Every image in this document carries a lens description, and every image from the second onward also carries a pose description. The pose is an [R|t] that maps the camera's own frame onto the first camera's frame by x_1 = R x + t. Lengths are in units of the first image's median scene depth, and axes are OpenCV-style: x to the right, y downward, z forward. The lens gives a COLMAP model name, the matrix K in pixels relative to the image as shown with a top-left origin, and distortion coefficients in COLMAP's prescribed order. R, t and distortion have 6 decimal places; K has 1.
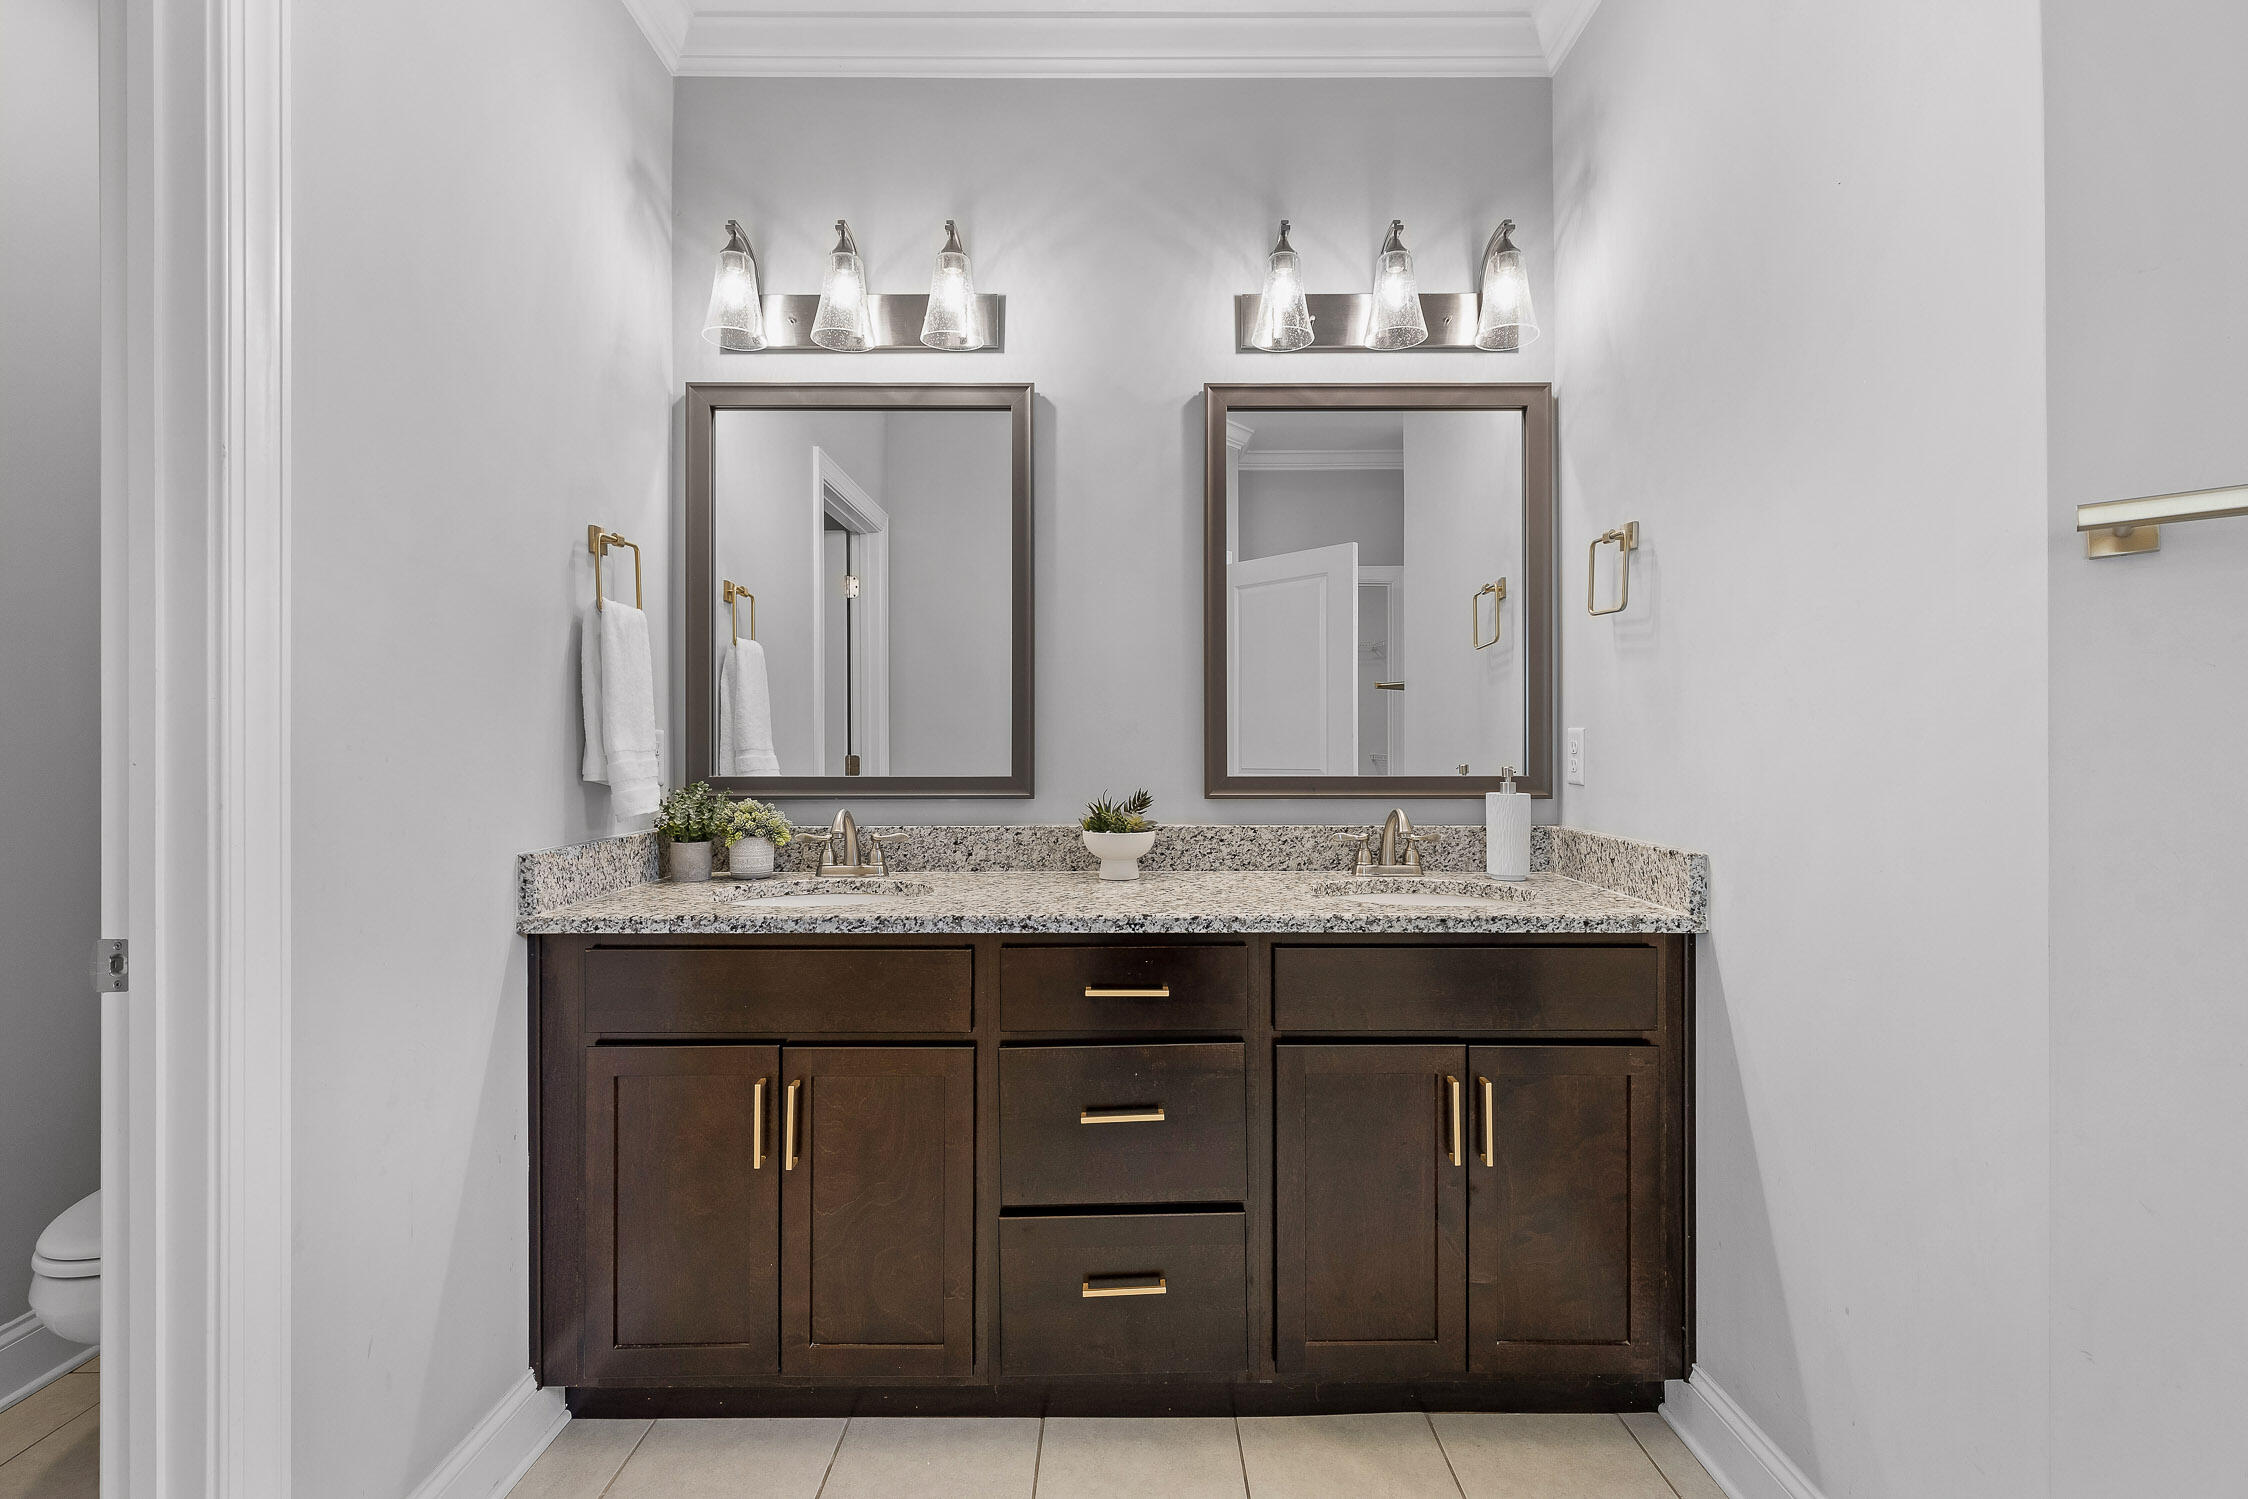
lens RADIAL K [[1030.4, 0, 1138.1], [0, 1030.4, 753.5], [0, 0, 1]] dist [0.010108, -0.001630]
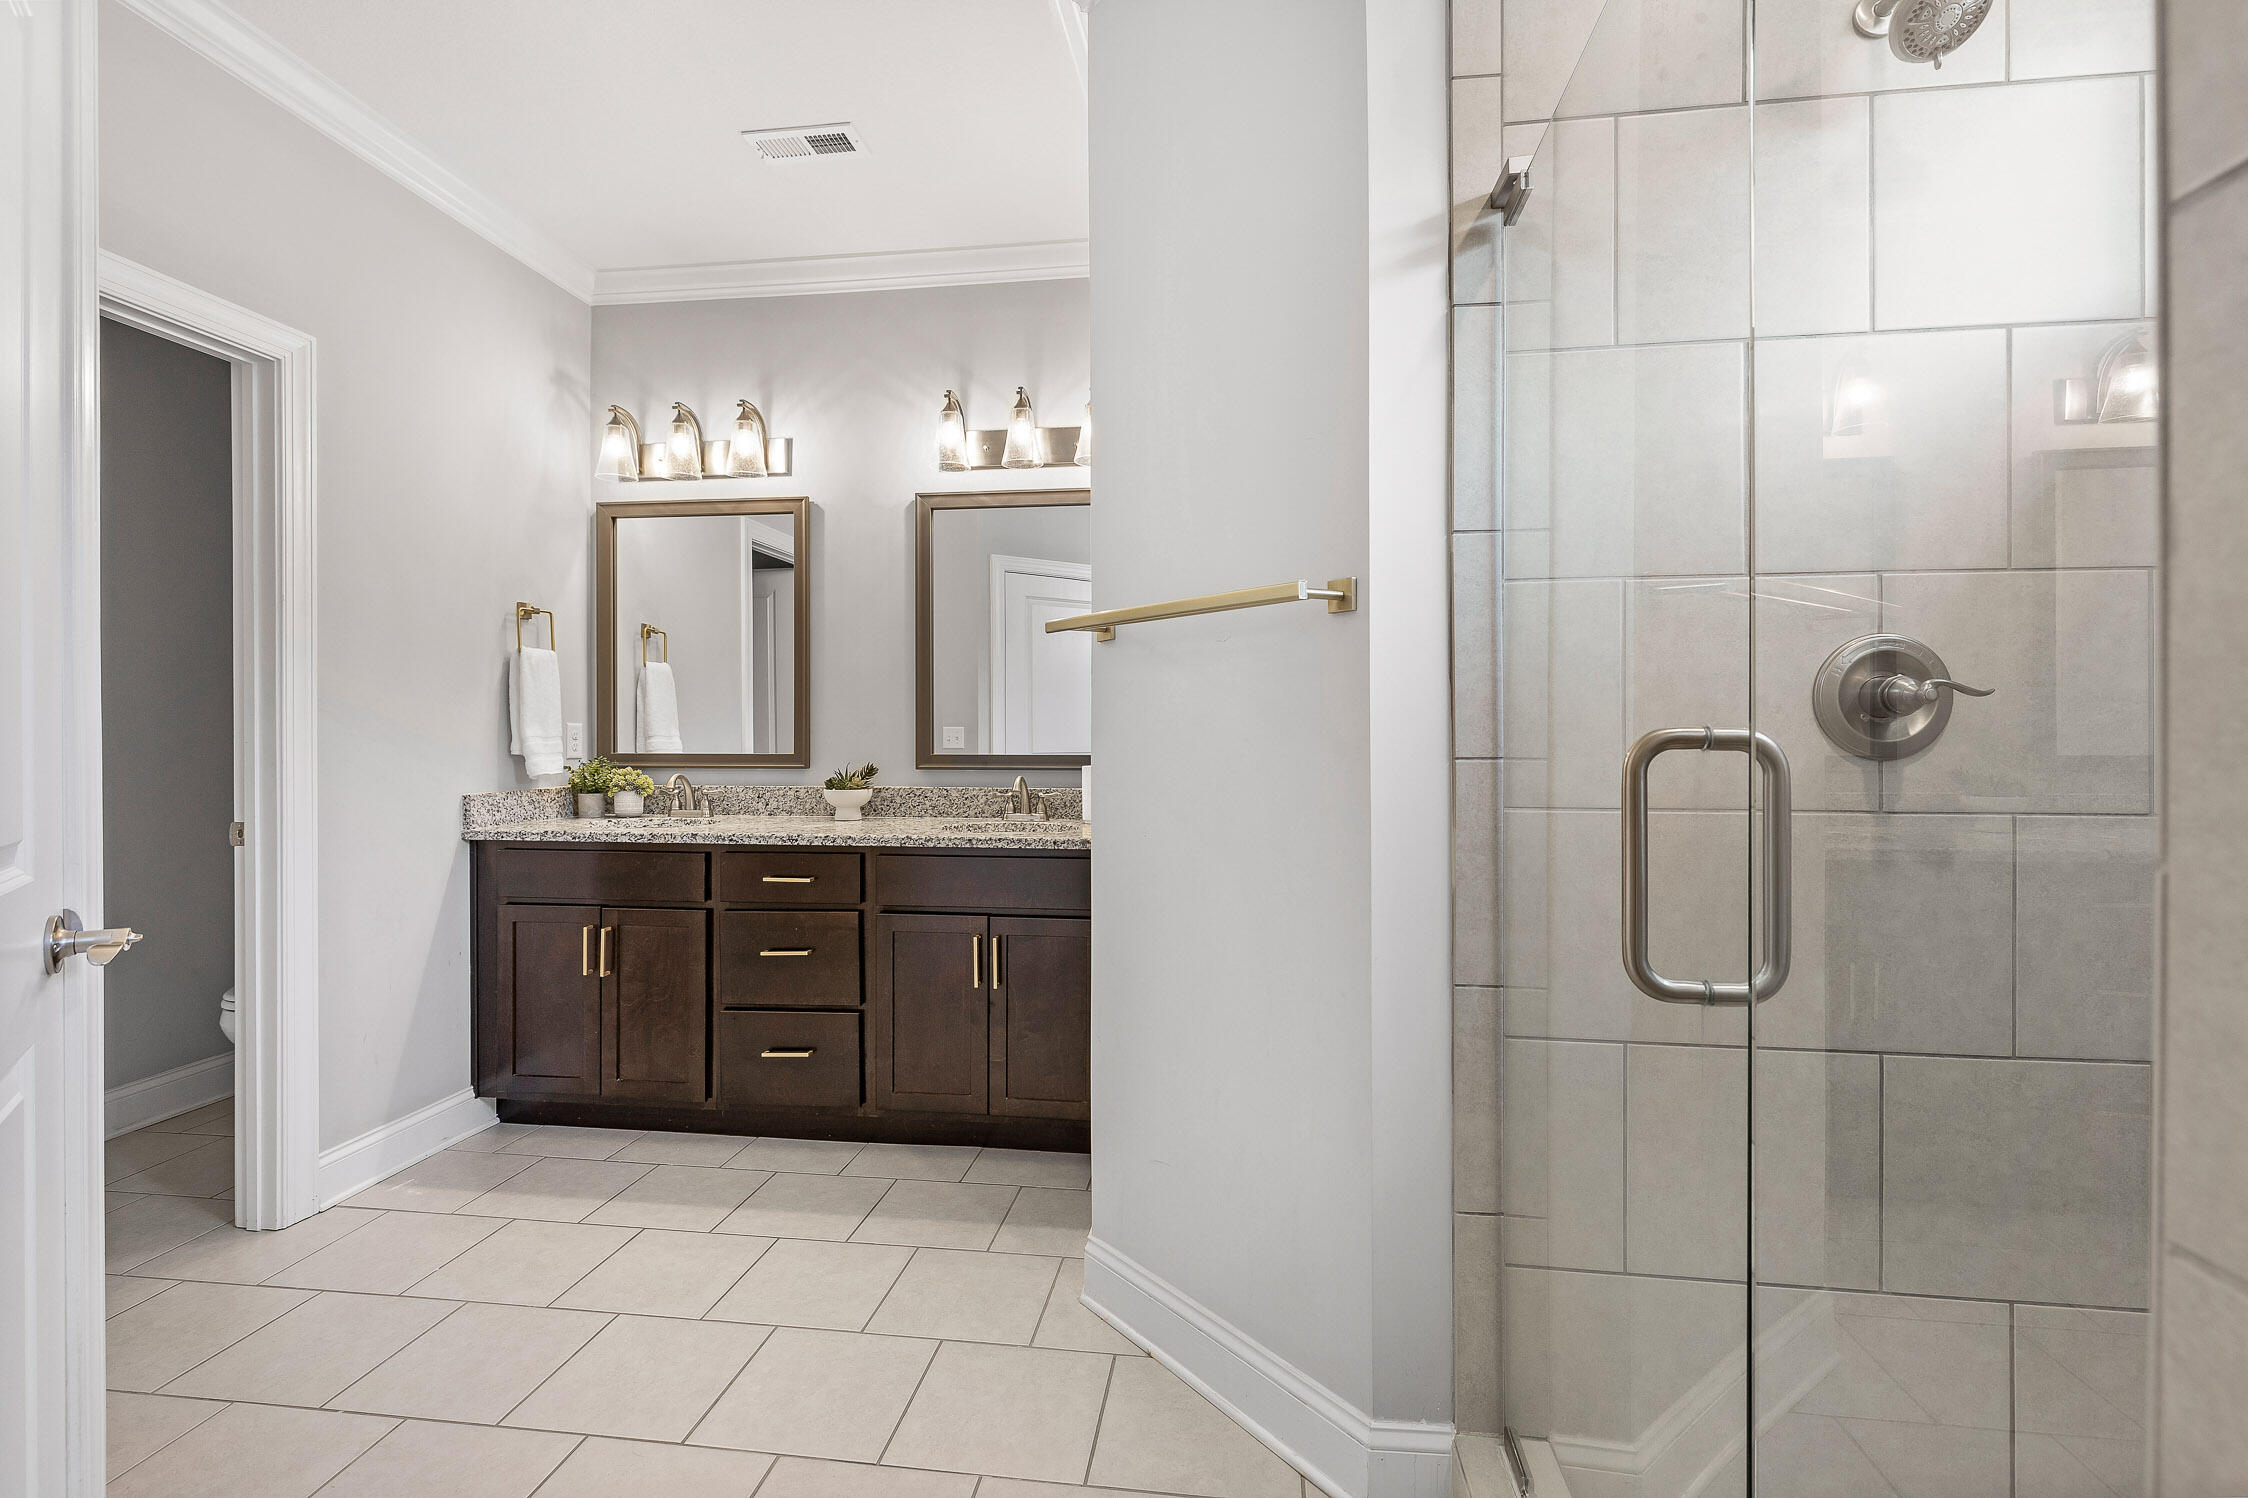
lens RADIAL K [[1030.4, 0, 1128.0], [0, 1030.4, 747.2], [0, 0, 1]] dist [0.010108, -0.001630]
pose [[0.990889, 0.002894, -0.134651, 0.597338], [-0.001944, 0.999972, 0.007186, 0.000337], [0.134668, -0.006859, 0.990867, -0.468216]]
